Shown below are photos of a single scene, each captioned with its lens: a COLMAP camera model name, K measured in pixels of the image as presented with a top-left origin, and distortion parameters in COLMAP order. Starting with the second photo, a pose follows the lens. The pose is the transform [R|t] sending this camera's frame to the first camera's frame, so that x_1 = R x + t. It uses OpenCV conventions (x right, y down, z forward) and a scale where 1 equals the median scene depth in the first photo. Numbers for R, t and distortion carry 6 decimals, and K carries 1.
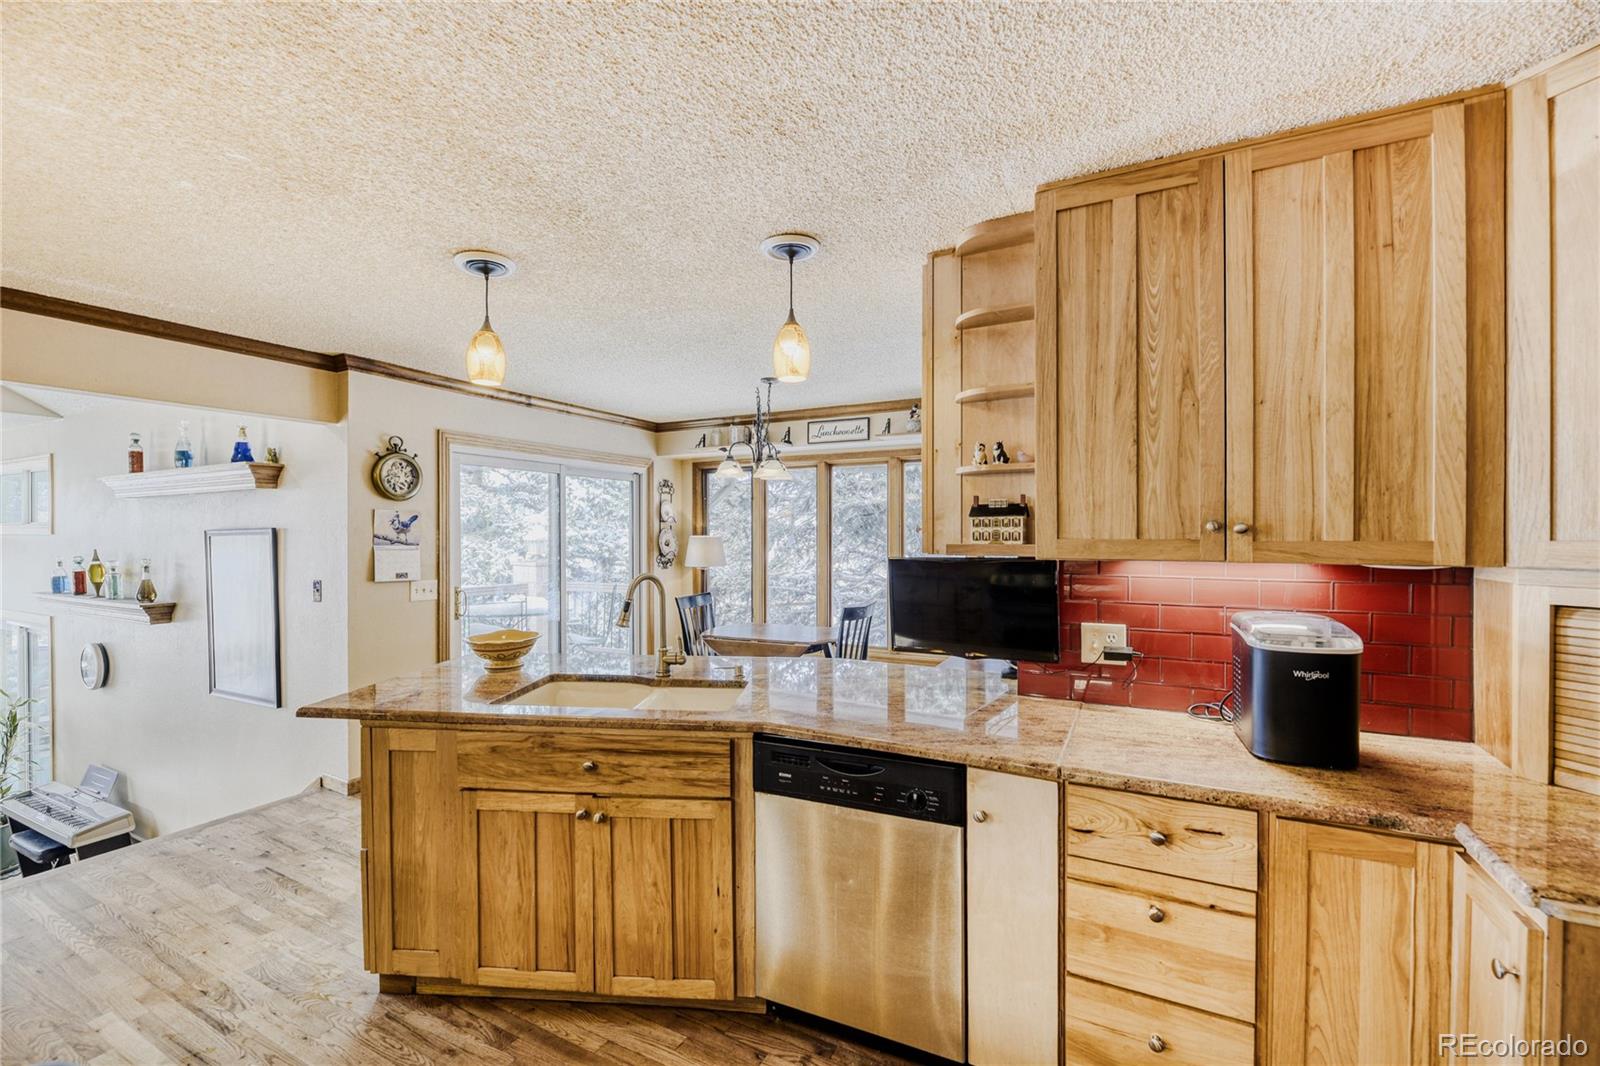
lens RADIAL K [[670.2, 0, 799.6], [0, 670.2, 539.2], [0, 0, 1]] dist [-0.006241, -0.000138]
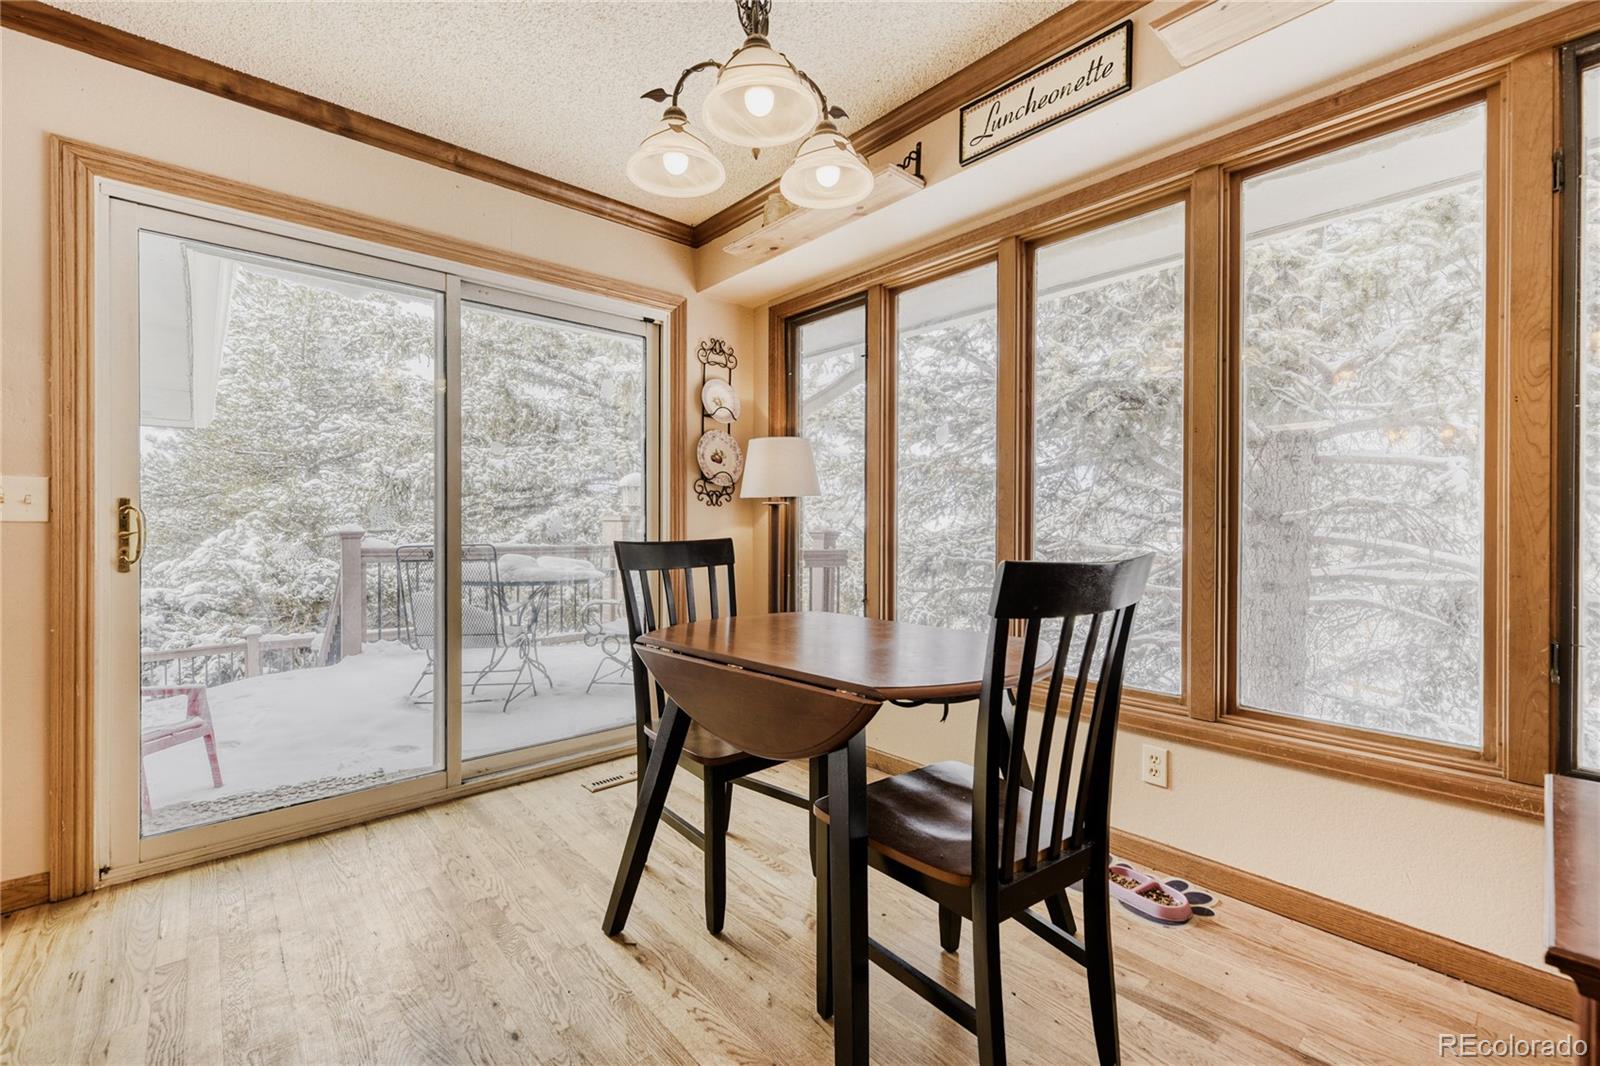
lens RADIAL K [[670.2, 0, 815.1], [0, 670.2, 533.5], [0, 0, 1]] dist [-0.006241, -0.000138]
pose [[0.938756, 0.007364, -0.344503, 0.060935], [-0.005696, 0.999967, 0.005852, 0.063770], [0.344534, -0.003531, 0.938767, 0.532514]]
